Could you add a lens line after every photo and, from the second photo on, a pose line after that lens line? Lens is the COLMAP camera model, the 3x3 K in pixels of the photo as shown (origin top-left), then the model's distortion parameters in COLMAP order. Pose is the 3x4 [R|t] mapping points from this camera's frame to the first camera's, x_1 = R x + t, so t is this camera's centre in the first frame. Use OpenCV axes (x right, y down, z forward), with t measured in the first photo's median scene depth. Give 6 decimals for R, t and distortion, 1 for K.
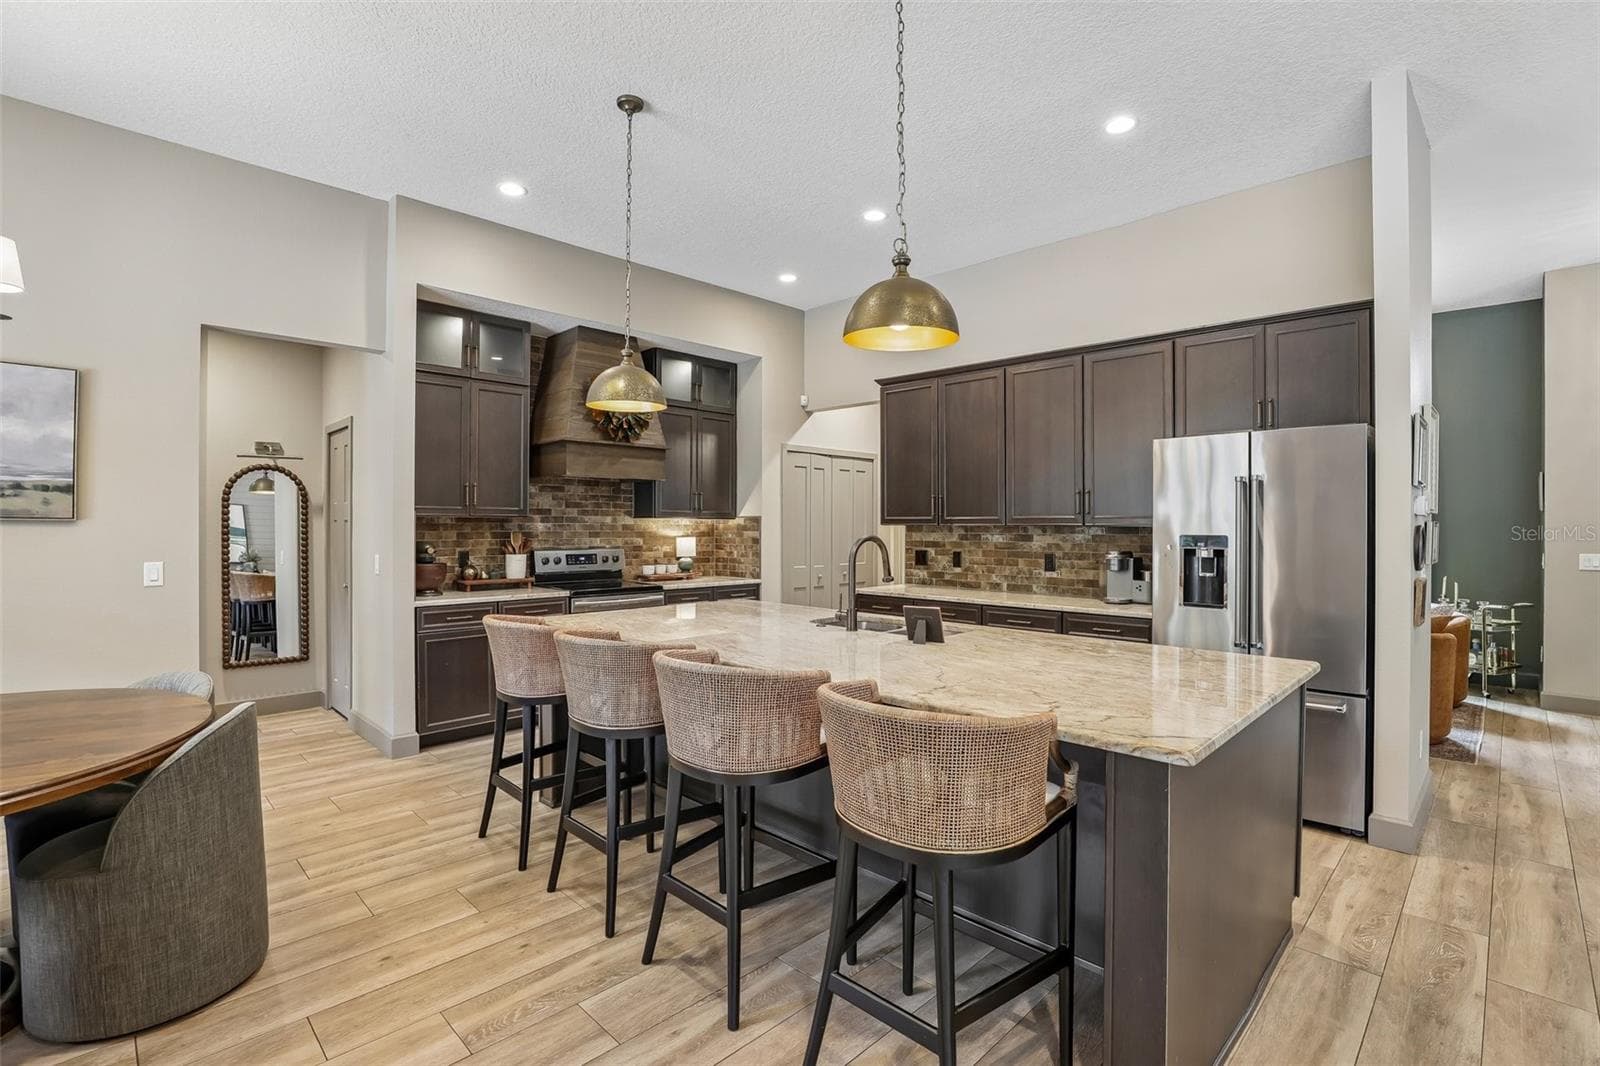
lens RADIAL K [[744.9, 0, 786.2], [0, 744.9, 527.2], [0, 0, 1]] dist [-0.002341, 0.000226]
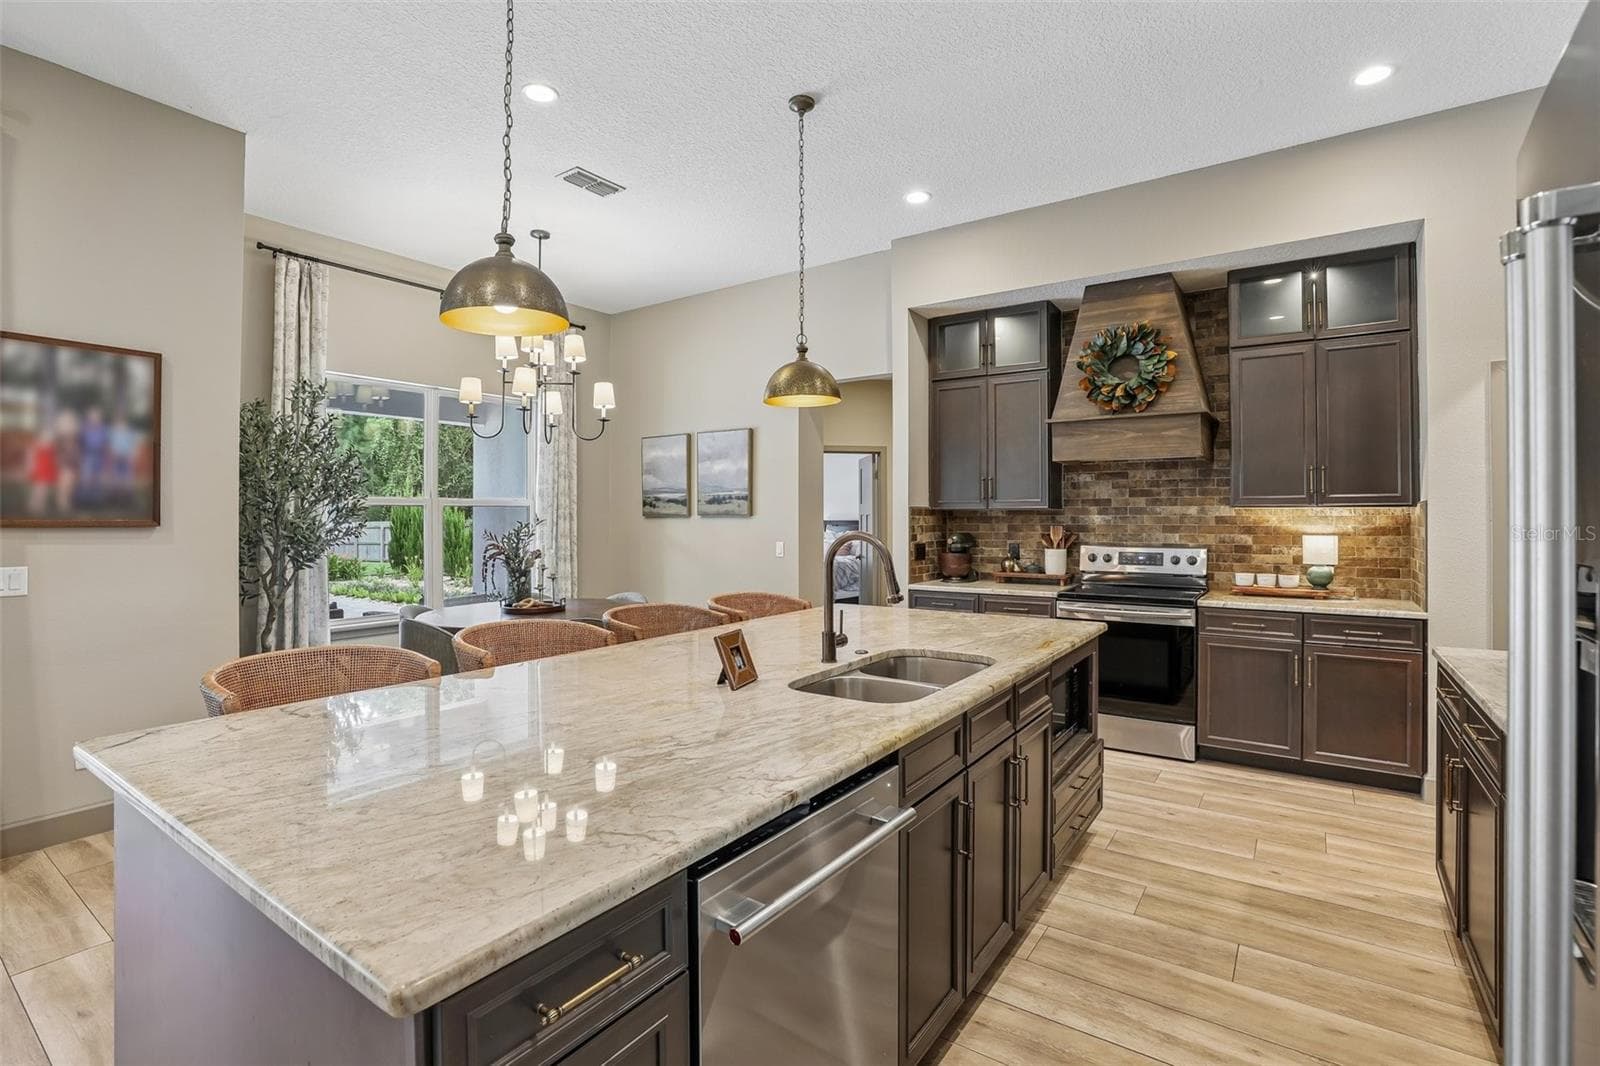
lens RADIAL K [[744.9, 0, 786.7], [0, 744.9, 528.1], [0, 0, 1]] dist [-0.002341, 0.000226]
pose [[0.185555, 0.012684, -0.982552, 0.461634], [0.000580, 0.999915, 0.013018, -0.001866], [0.982634, -0.002986, 0.185532, 0.454850]]
